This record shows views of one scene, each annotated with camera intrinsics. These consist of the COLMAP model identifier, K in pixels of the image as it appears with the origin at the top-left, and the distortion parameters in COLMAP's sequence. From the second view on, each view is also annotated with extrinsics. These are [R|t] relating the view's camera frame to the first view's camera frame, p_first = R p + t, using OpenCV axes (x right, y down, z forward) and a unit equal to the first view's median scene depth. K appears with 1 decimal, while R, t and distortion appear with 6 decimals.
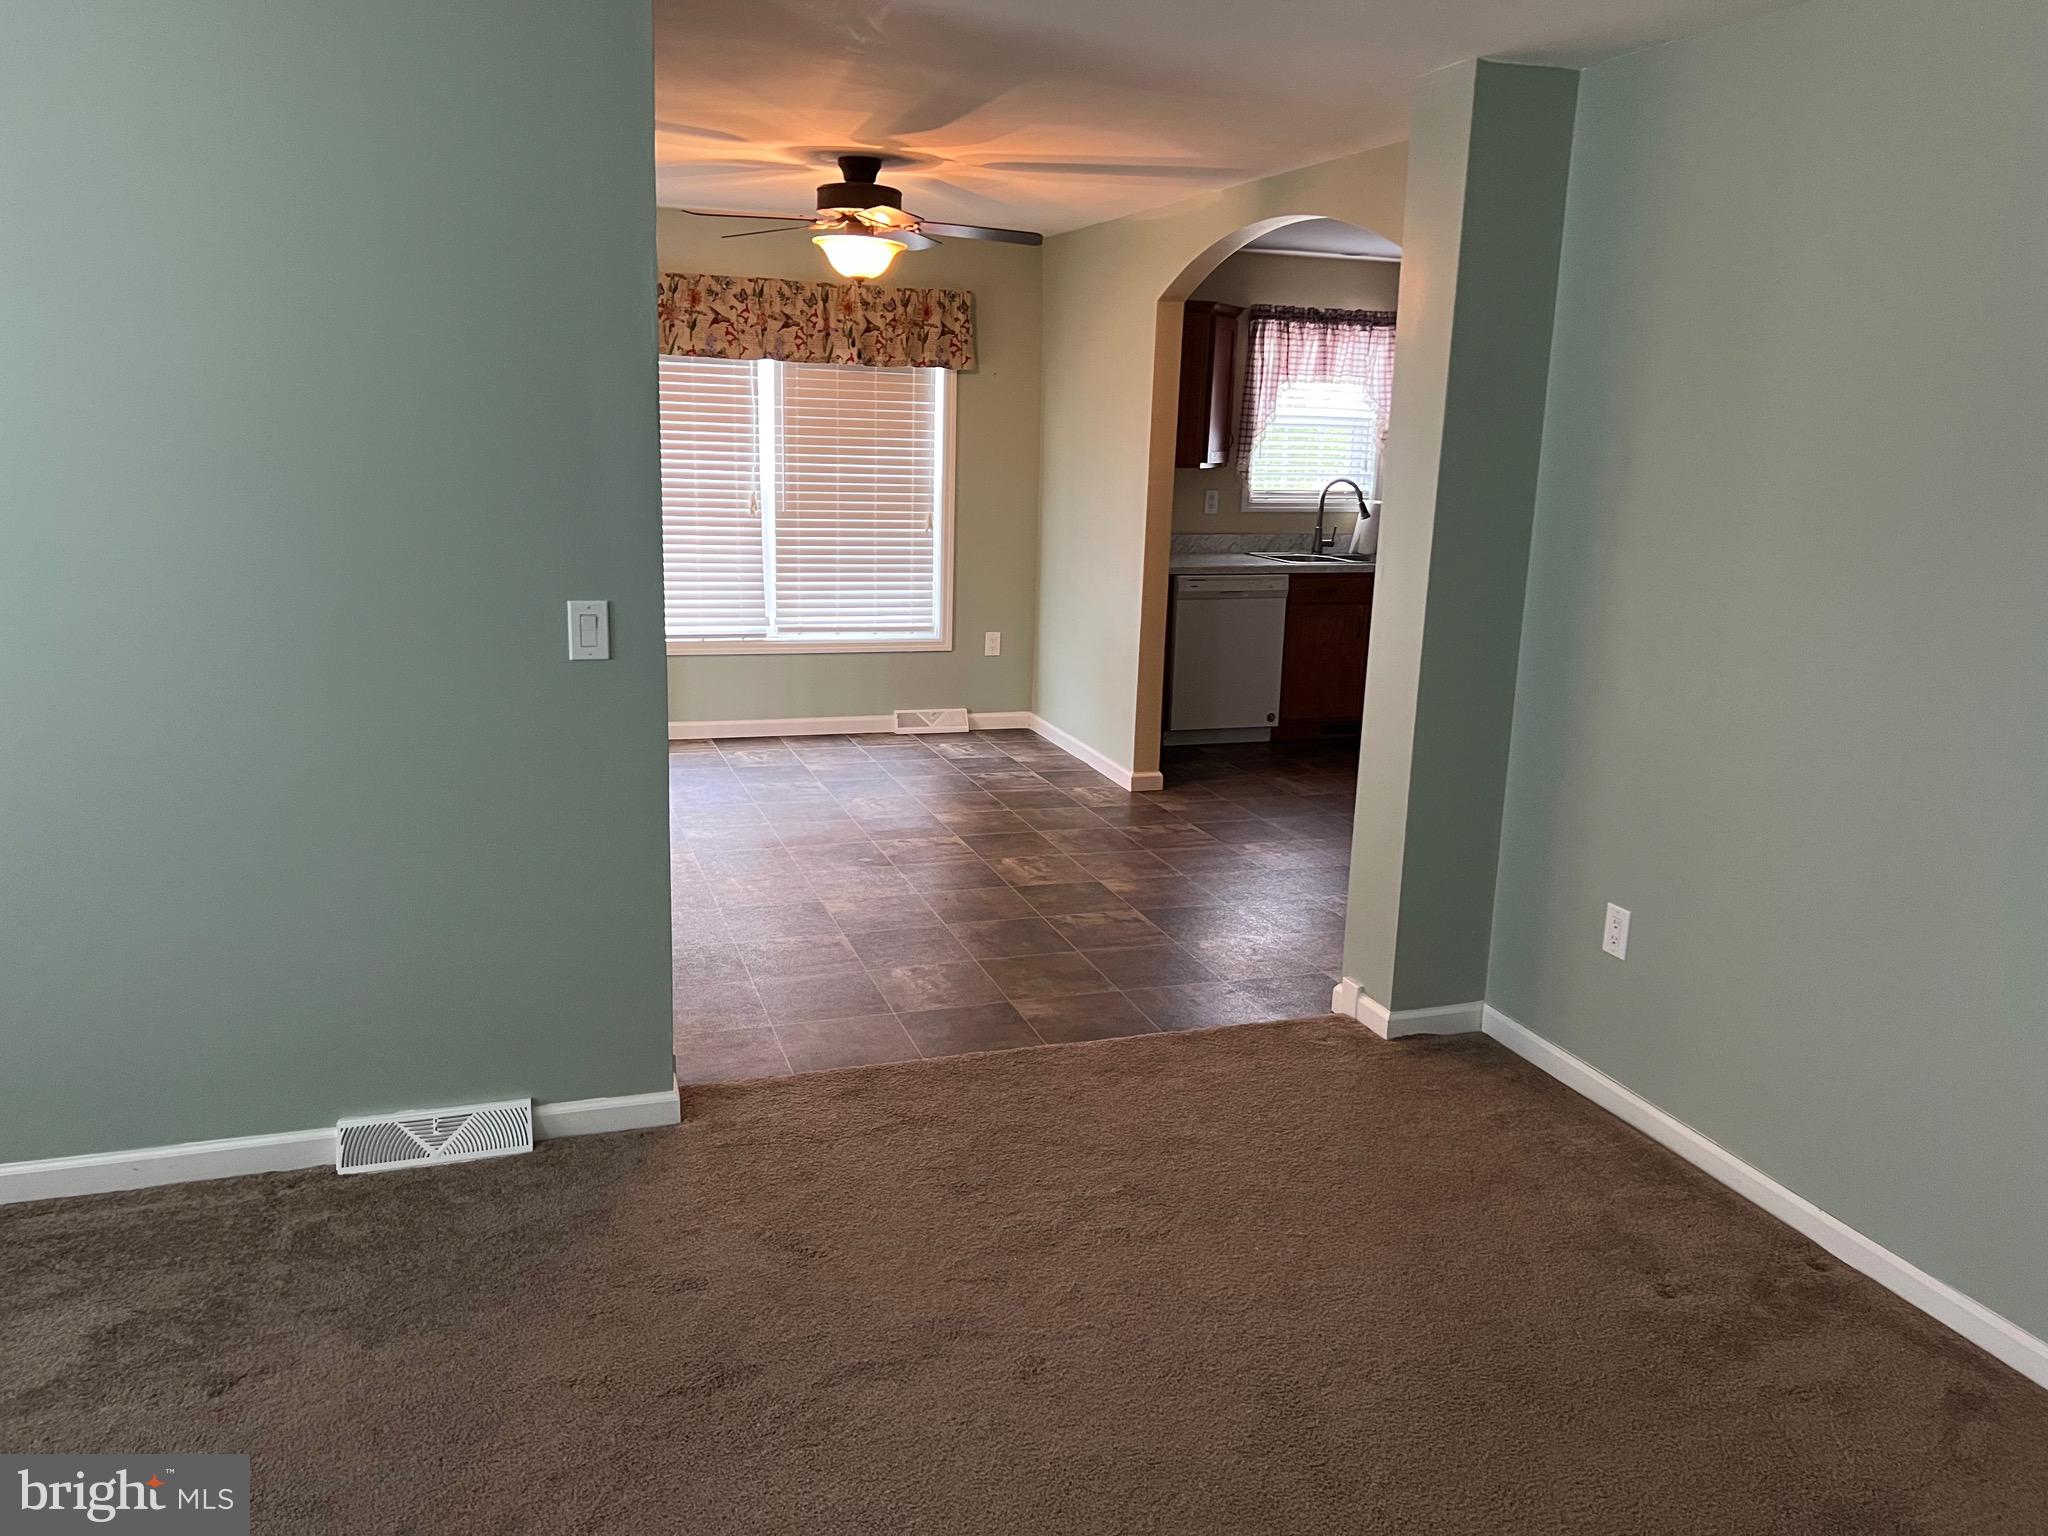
lens RADIAL K [[1539.3, 0, 1038.9], [0, 1539.3, 773.7], [0, 0, 1]] dist [0.051803, -0.063098]
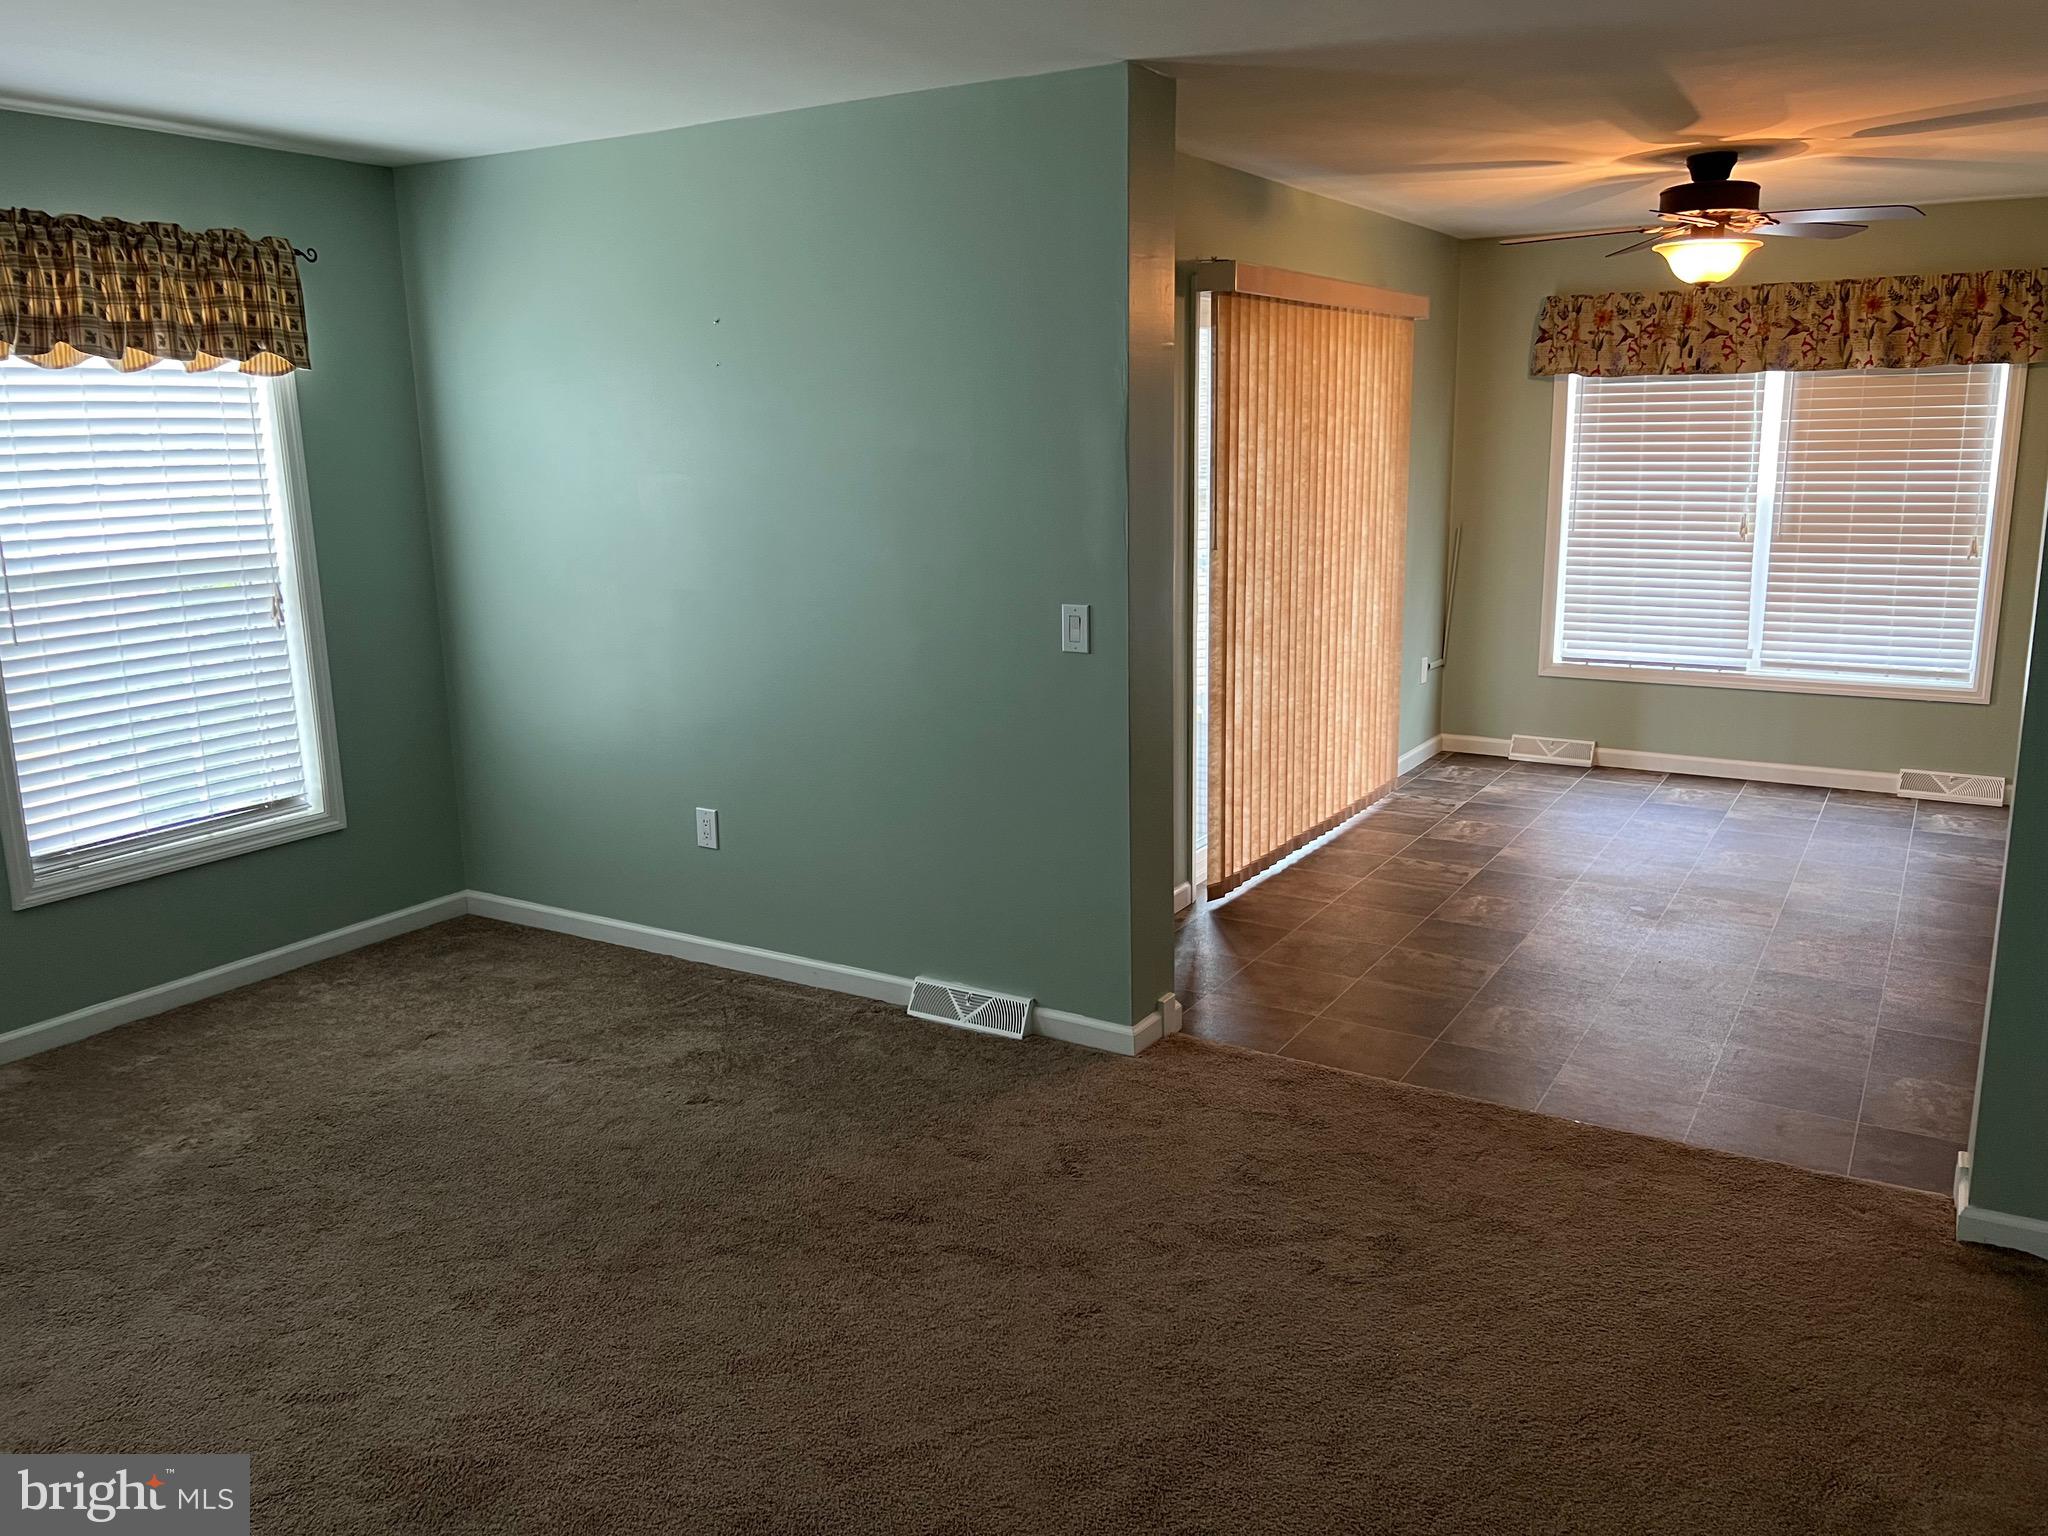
lens RADIAL K [[1539.3, 0, 1023.2], [0, 1539.3, 749.7], [0, 0, 1]] dist [0.051803, -0.063098]
pose [[0.621573, 0.113113, -0.775147, 0.287135], [-0.138650, 0.989783, 0.033254, -0.013721], [0.770988, 0.086805, 0.630906, 0.093042]]
